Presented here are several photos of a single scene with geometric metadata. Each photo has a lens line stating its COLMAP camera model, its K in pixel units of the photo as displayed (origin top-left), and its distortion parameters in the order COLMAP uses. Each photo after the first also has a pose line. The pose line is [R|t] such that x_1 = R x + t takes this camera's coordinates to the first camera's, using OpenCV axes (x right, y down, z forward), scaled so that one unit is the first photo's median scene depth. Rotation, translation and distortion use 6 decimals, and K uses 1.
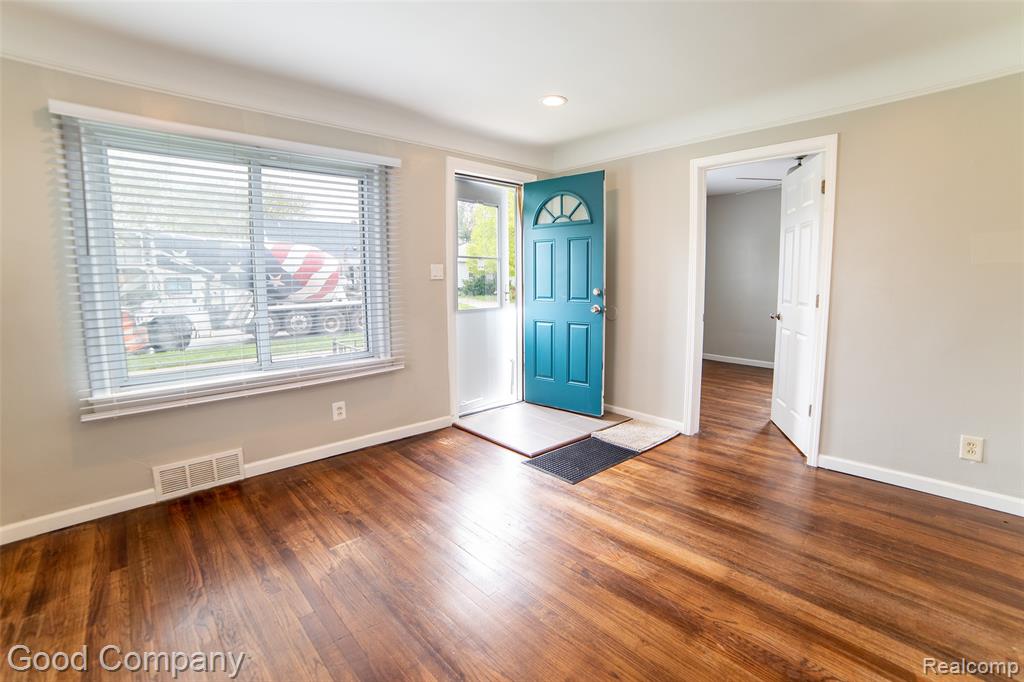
lens RADIAL K [[445.9, 0, 498.3], [0, 445.9, 346.9], [0, 0, 1]] dist [-0.108720, 0.039819]
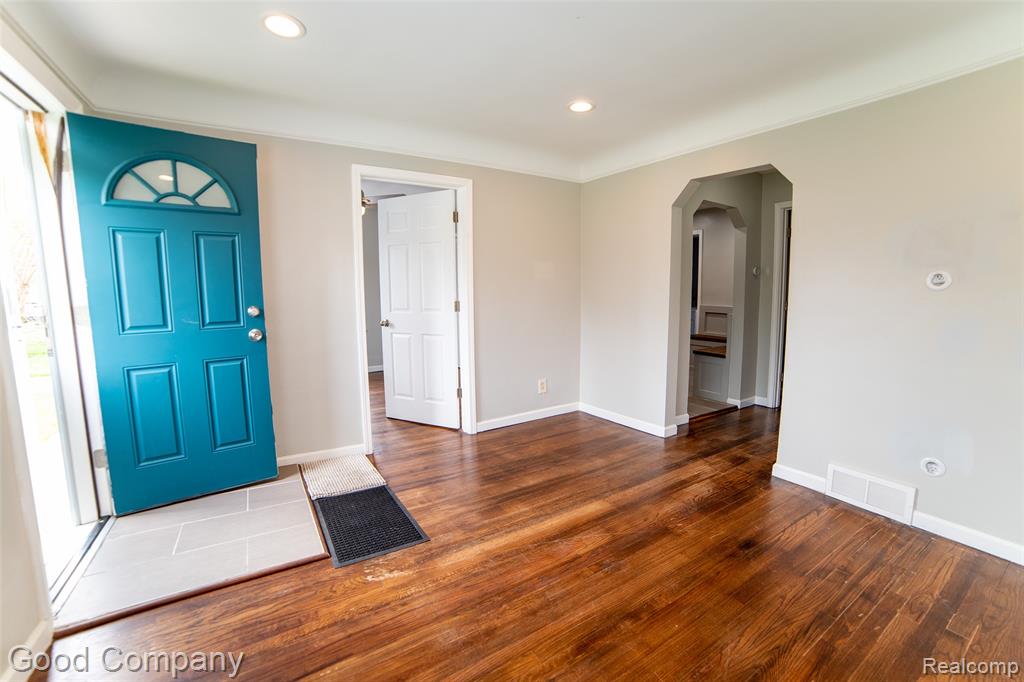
lens RADIAL K [[436.9, 0, 520.7], [0, 436.9, 339.9], [0, 0, 1]] dist [-0.105022, 0.035118]
pose [[0.145800, -0.107582, 0.983447, -0.515301], [0.149936, 0.984990, 0.085522, -0.092955], [-0.977886, 0.134985, 0.159742, 0.617626]]
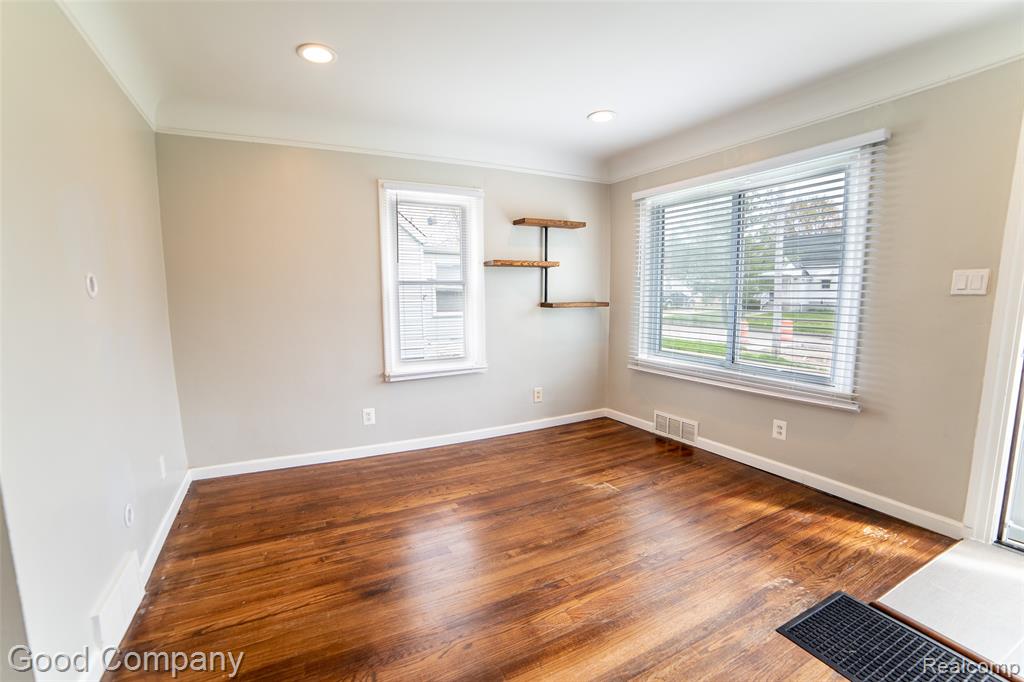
lens RADIAL K [[445.9, 0, 498.3], [0, 445.9, 346.9], [0, 0, 1]] dist [-0.108720, 0.039819]
pose [[-0.250353, 0.122814, -0.960333, 0.728744], [-0.138679, 0.977143, 0.161117, -0.104855], [0.958171, 0.173515, -0.227599, 0.652740]]
